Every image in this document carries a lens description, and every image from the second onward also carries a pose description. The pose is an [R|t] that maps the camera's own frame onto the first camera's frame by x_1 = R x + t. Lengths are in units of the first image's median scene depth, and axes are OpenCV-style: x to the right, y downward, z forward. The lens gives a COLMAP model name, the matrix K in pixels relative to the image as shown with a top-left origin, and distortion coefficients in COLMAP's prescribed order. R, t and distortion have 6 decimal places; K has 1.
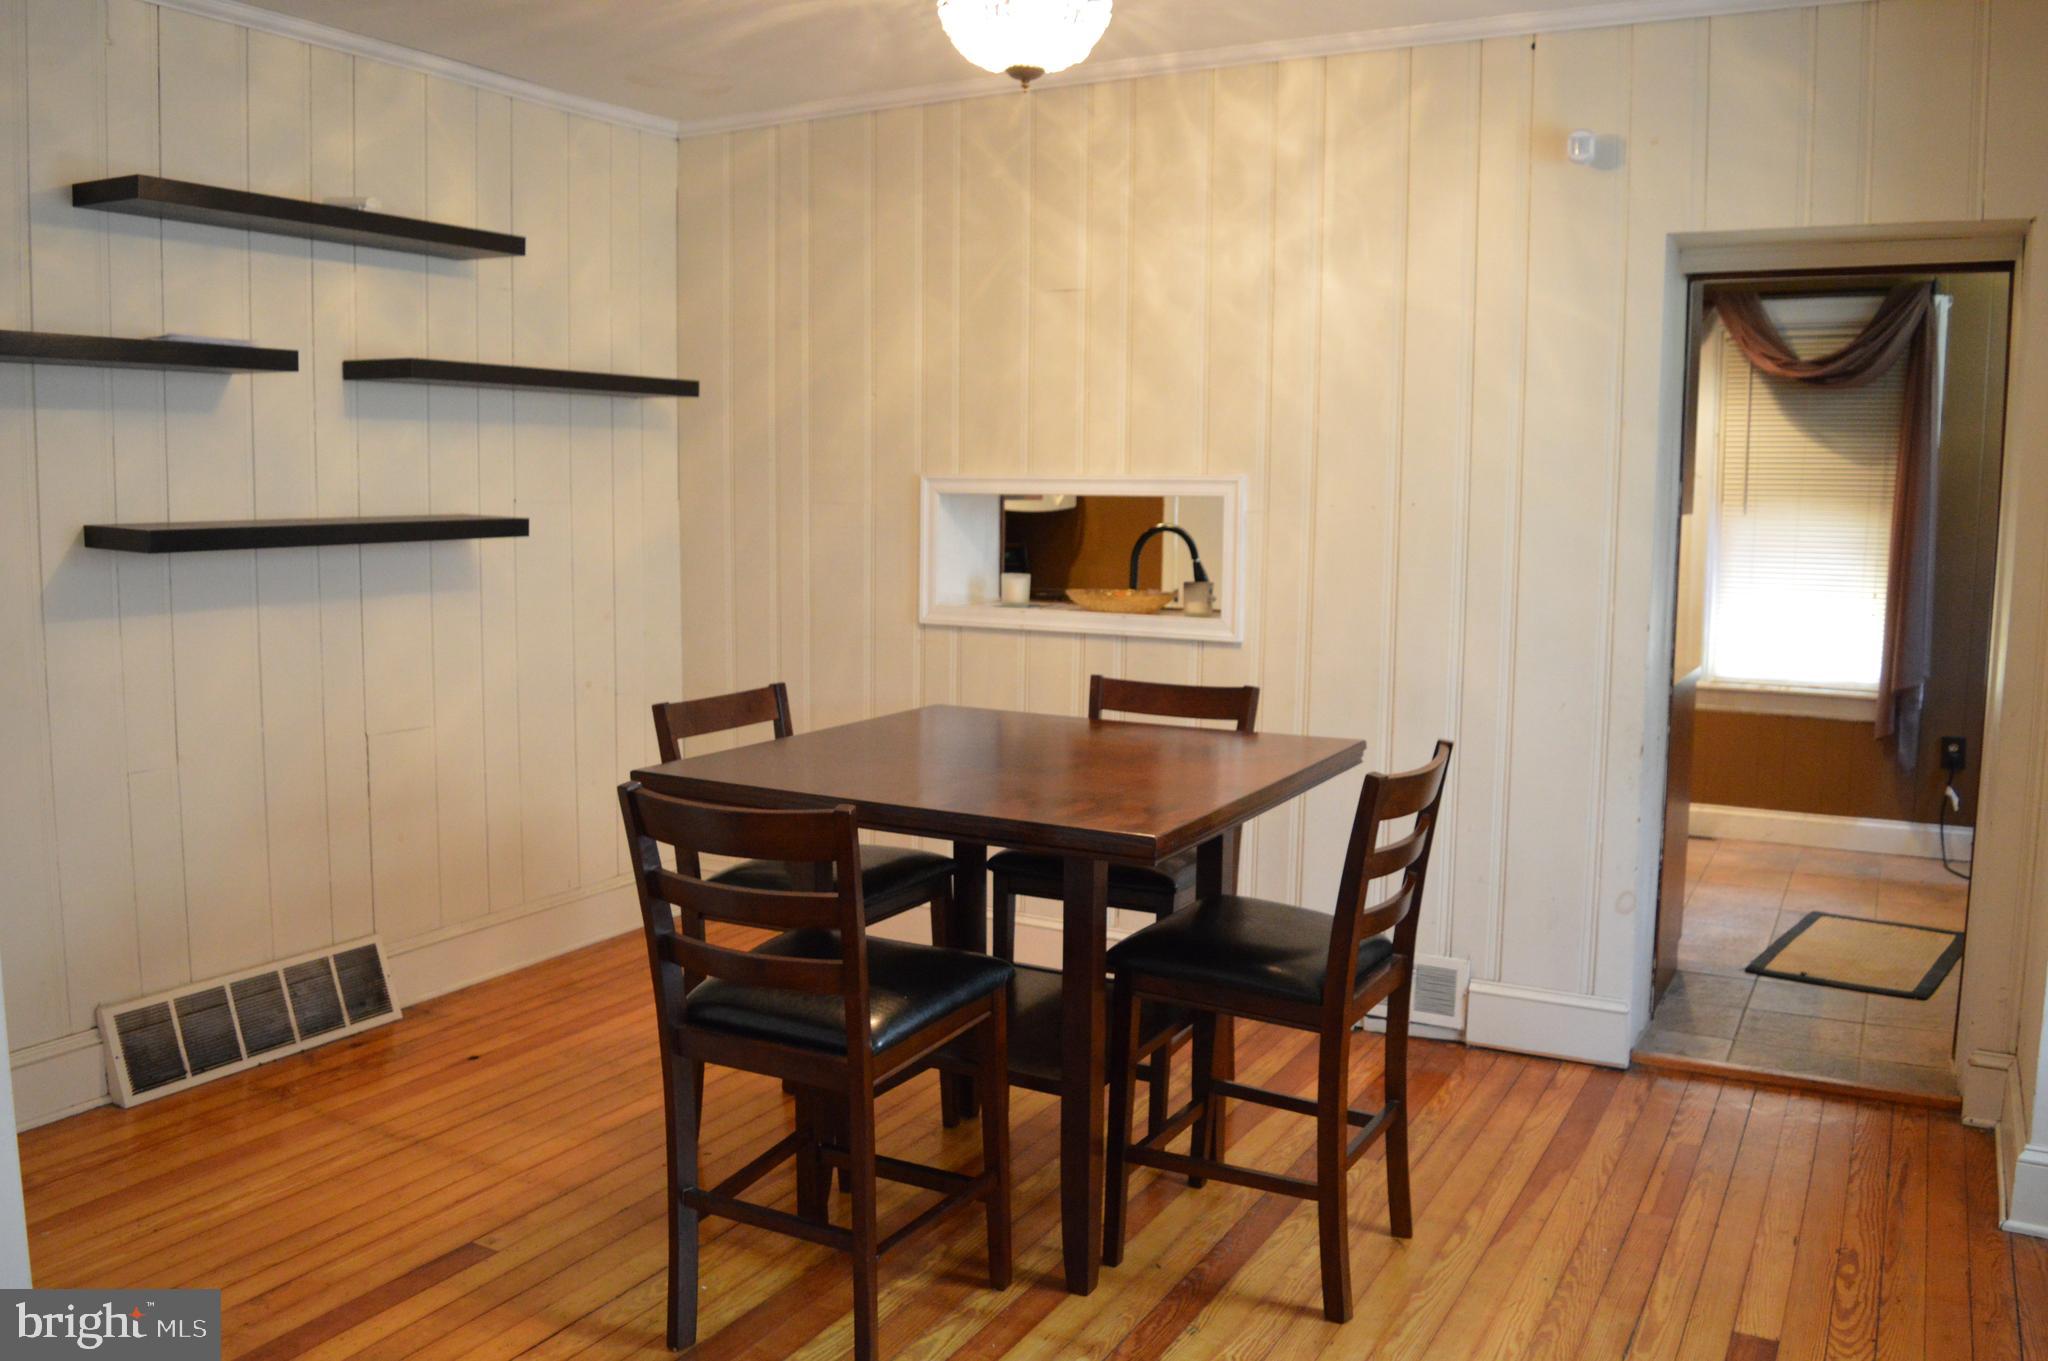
lens RADIAL K [[1621.0, 0, 1030.2], [0, 1621.0, 673.3], [0, 0, 1]] dist [-0.090433, 0.018478]
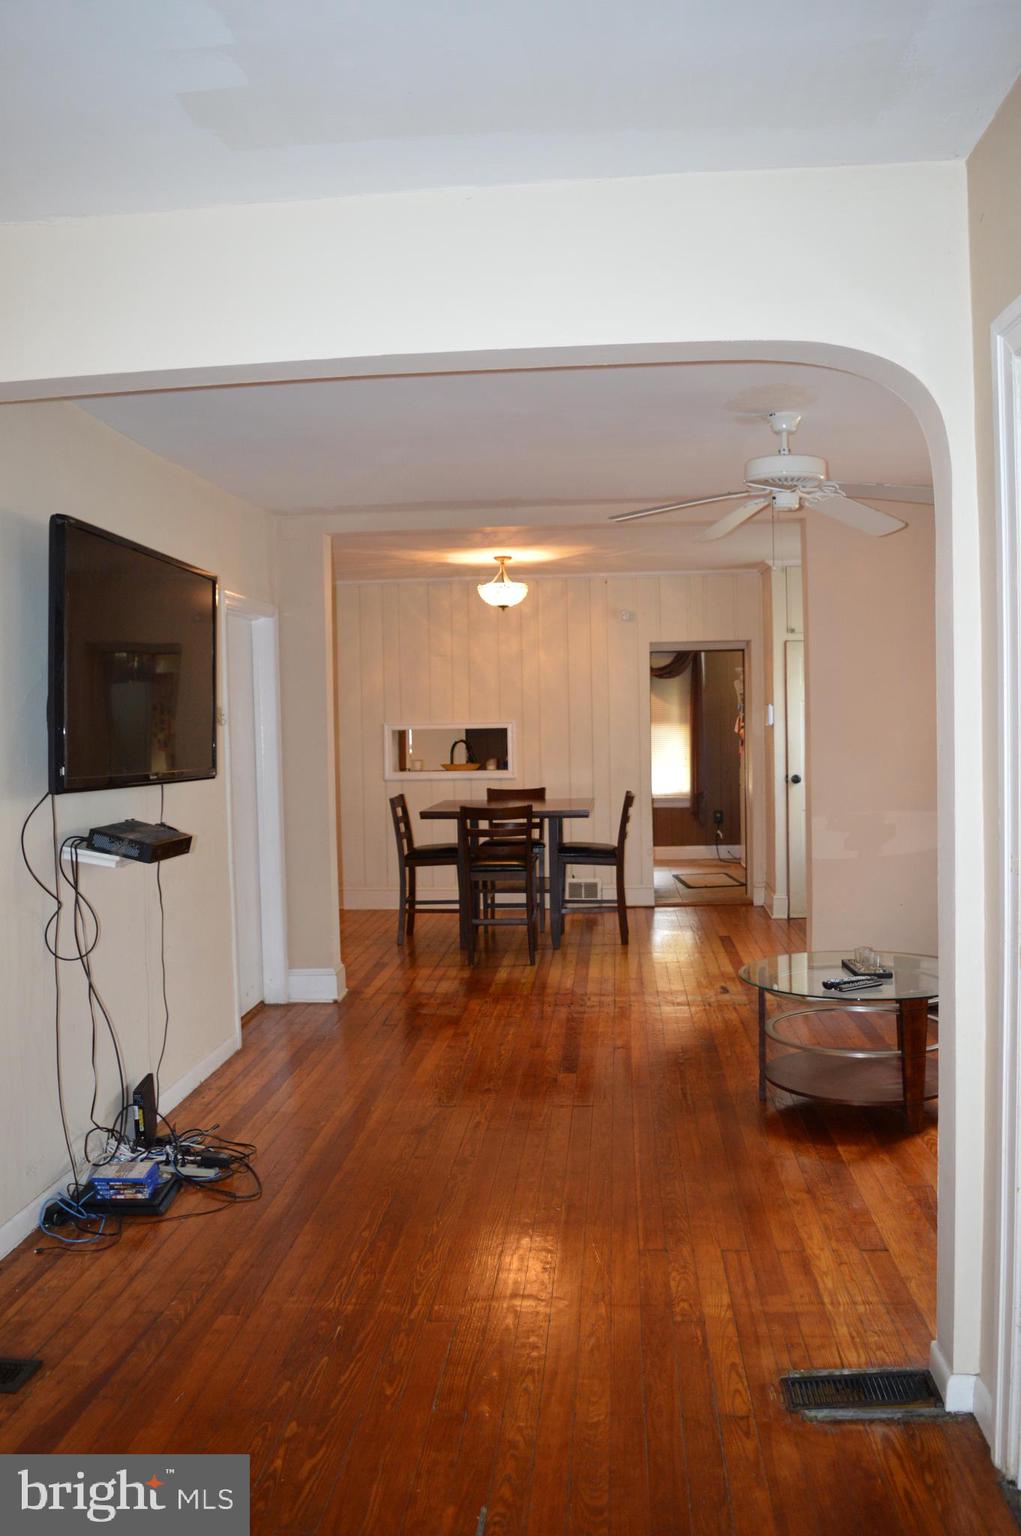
lens RADIAL K [[1215.7, 0, 503.2], [0, 1215.7, 766.3], [0, 0, 1]] dist [-0.090433, 0.018478]
pose [[0.913053, -0.042454, 0.405625, -0.844819], [0.074515, 0.995191, -0.063573, 0.106376], [-0.400975, 0.088270, 0.911826, -1.064253]]
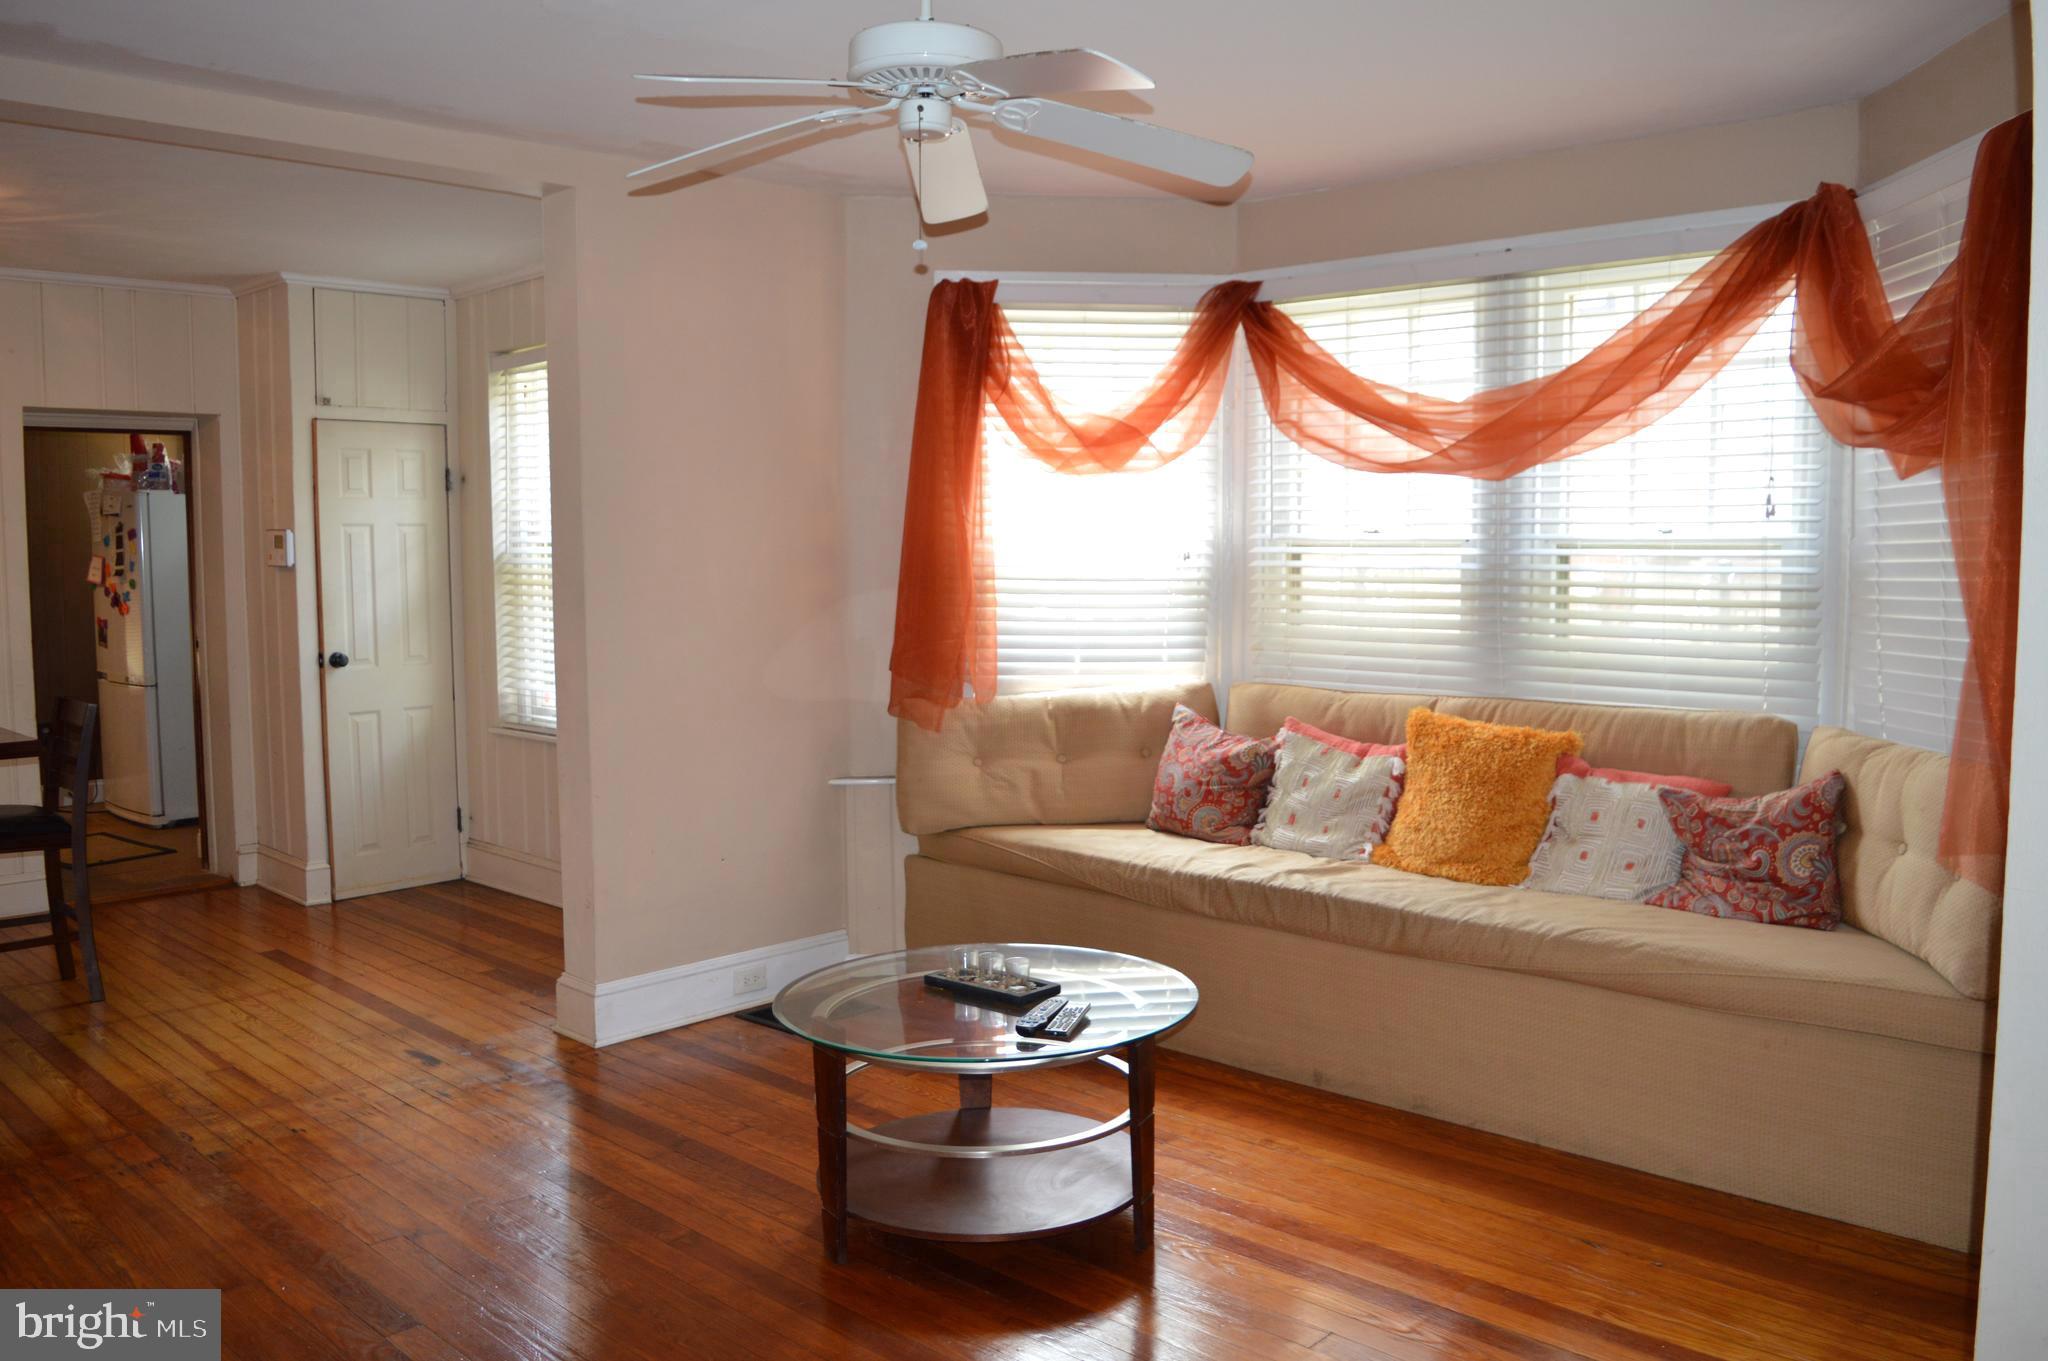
lens RADIAL K [[1621.0, 0, 1018.8], [0, 1621.0, 678.5], [0, 0, 1]] dist [-0.090433, 0.018478]
pose [[0.257510, -0.087698, 0.962288, -0.895054], [0.120384, 0.991026, 0.058101, 0.037897], [-0.958747, 0.100883, 0.265756, -0.403096]]
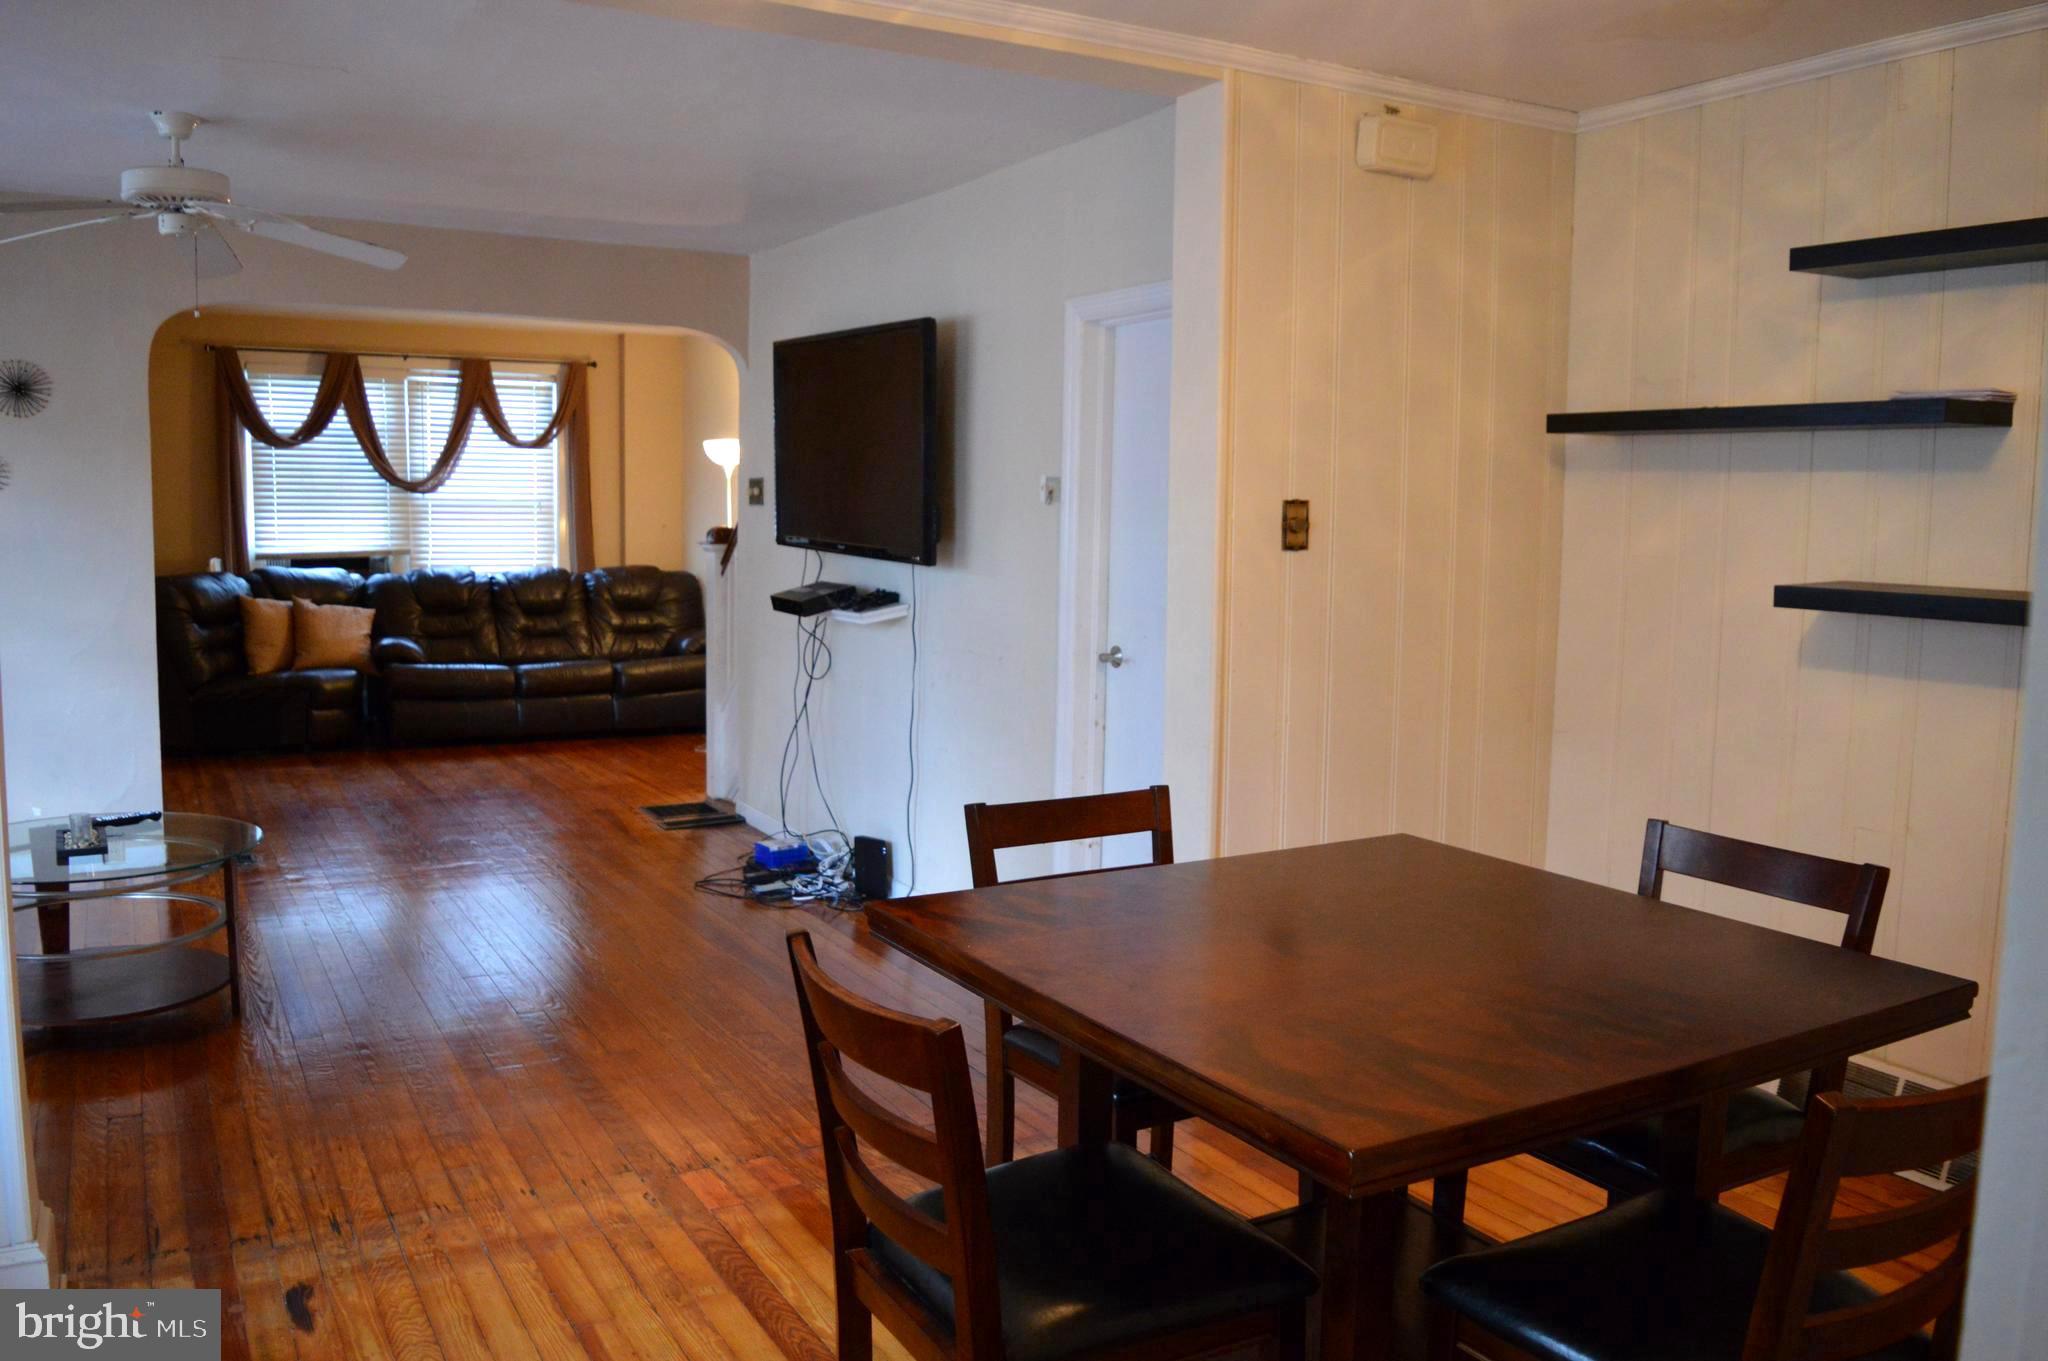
lens RADIAL K [[1621.0, 0, 1014.5], [0, 1621.0, 680.1], [0, 0, 1]] dist [-0.090433, 0.018478]
pose [[-0.518885, 0.078851, -0.851200, 0.525577], [-0.116903, 0.979837, 0.162030, -0.121280], [0.846813, 0.183583, -0.499204, 0.955273]]
